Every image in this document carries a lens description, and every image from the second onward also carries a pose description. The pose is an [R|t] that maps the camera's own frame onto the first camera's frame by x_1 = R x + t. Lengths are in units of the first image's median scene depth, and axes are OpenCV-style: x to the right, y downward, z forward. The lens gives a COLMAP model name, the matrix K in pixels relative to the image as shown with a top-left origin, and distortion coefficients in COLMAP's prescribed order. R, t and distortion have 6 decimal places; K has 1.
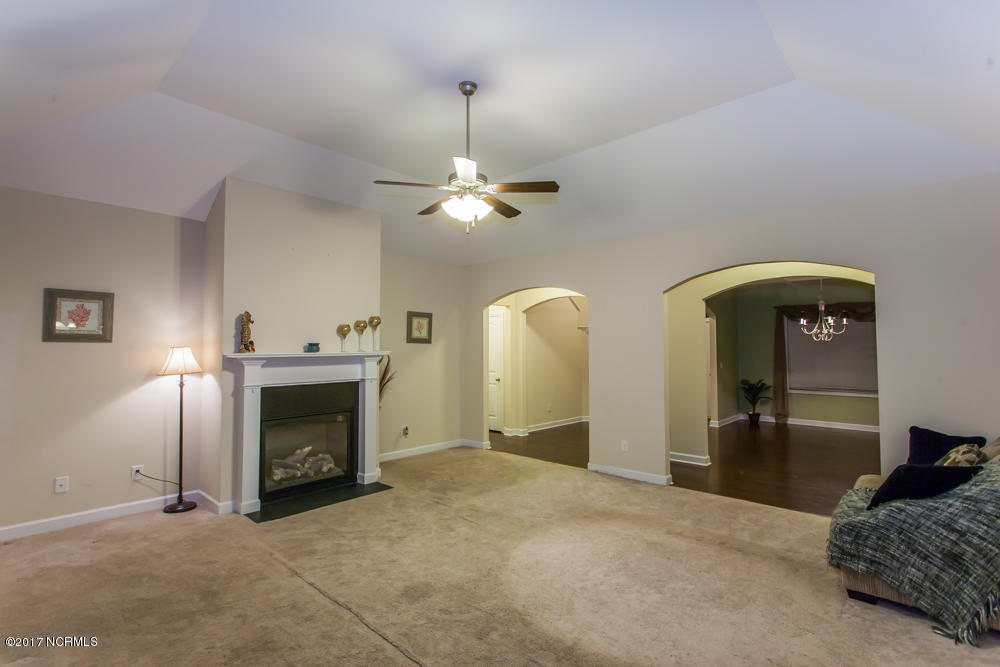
lens RADIAL K [[473.6, 0, 498.0], [0, 473.6, 332.1], [0, 0, 1]] dist [0.000841, 0.007347]
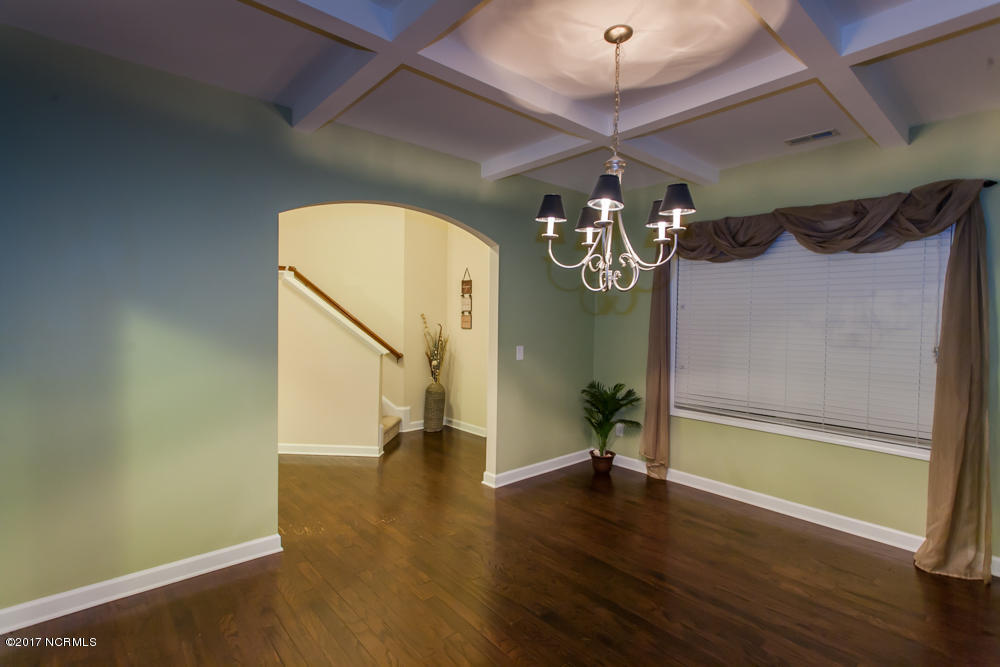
lens RADIAL K [[473.6, 0, 498.0], [0, 473.6, 332.1], [0, 0, 1]] dist [0.000841, 0.007347]
pose [[0.994315, 0.015842, -0.105296, 0.947539], [-0.009004, 0.997838, 0.065105, 0.035963], [0.106099, -0.063786, 0.992308, 1.018738]]
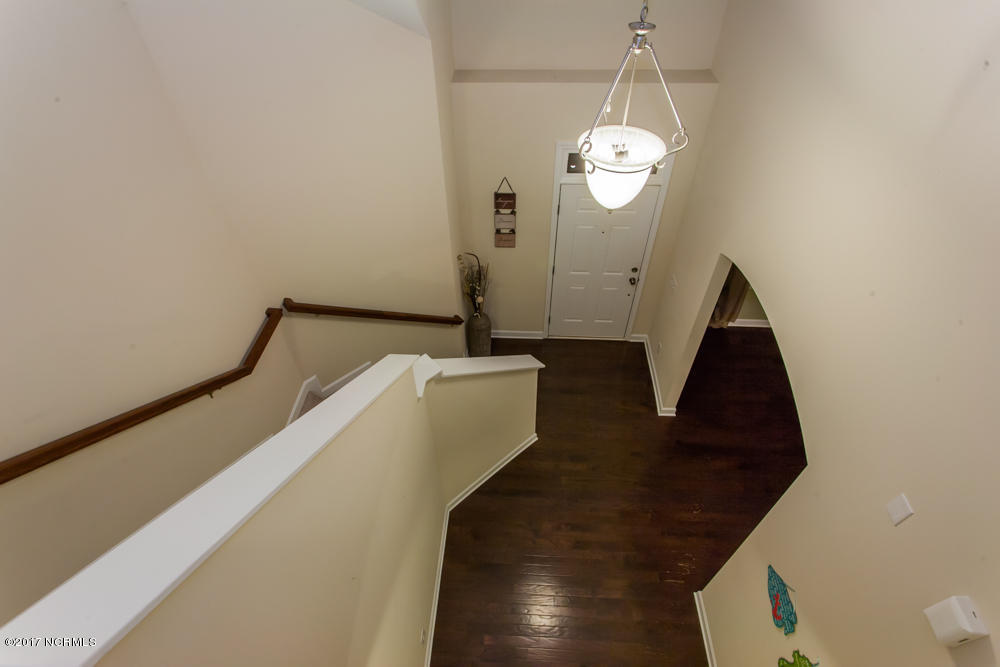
lens RADIAL K [[512.9, 0, 496.7], [0, 512.9, 329.2], [0, 0, 1]] dist [-0.015517, 0.000140]
pose [[0.770925, -0.464971, 0.435289, 0.164813], [-0.010416, 0.674126, 0.738543, -0.571785], [-0.636840, -0.573895, 0.514858, 1.622905]]
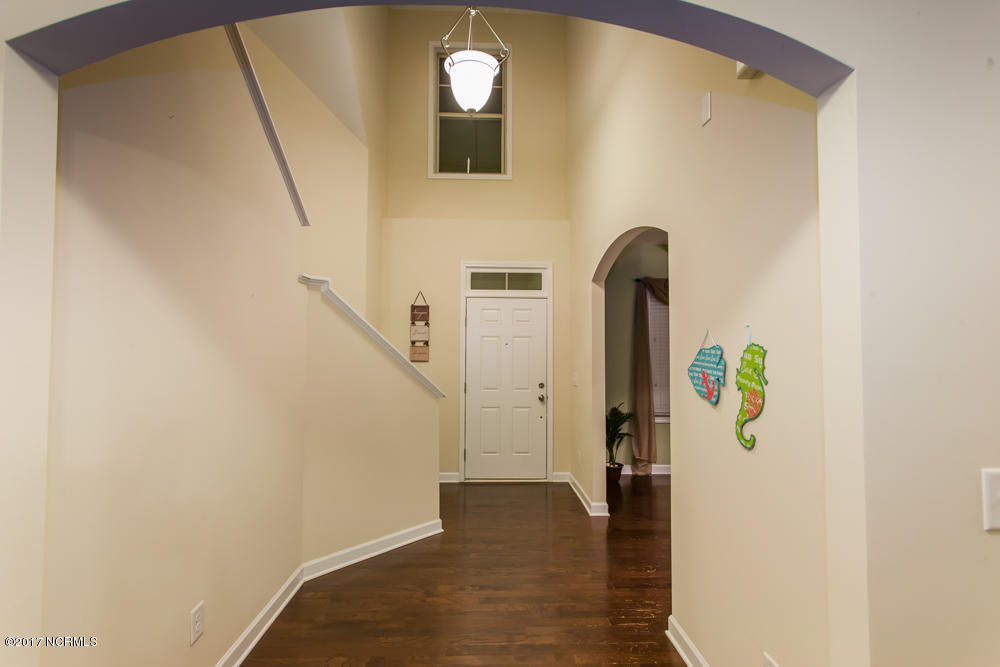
lens RADIAL K [[473.6, 0, 498.0], [0, 473.6, 332.1], [0, 0, 1]] dist [0.000841, 0.007347]
pose [[0.712501, 0.028163, 0.701106, 0.094906], [-0.030991, 0.999482, -0.008653, 0.046369], [-0.700987, -0.015563, 0.713005, 1.368190]]
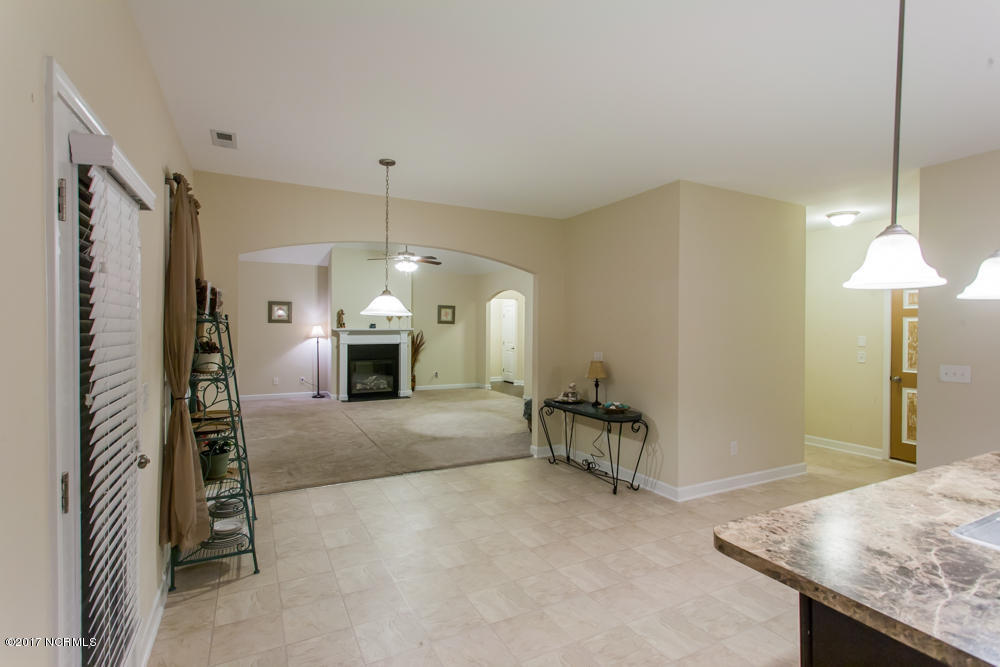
lens RADIAL K [[473.6, 0, 498.0], [0, 473.6, 332.1], [0, 0, 1]] dist [0.000841, 0.007347]
pose [[0.941490, 0.011452, -0.336847, 0.796910], [0.003435, 0.999045, 0.043567, -0.028075], [0.337024, -0.042175, 0.940551, -0.729961]]
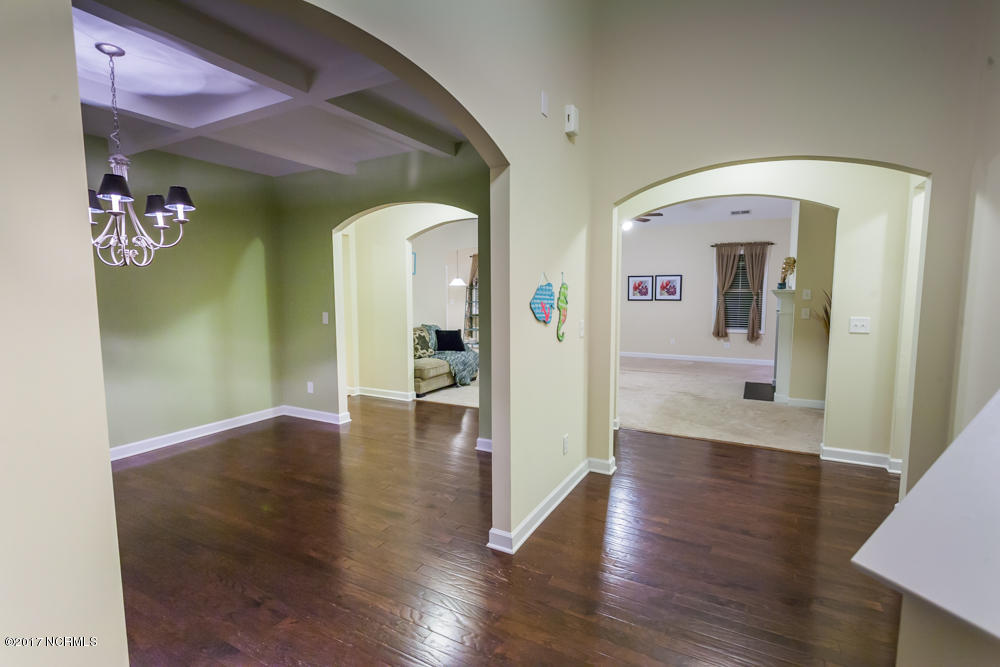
lens RADIAL K [[473.6, 0, 498.0], [0, 473.6, 332.1], [0, 0, 1]] dist [0.000841, 0.007347]
pose [[-0.969571, 0.026204, -0.243403, 0.732831], [0.012977, 0.998358, 0.055788, 0.076466], [0.244465, 0.050932, -0.968320, 2.107647]]
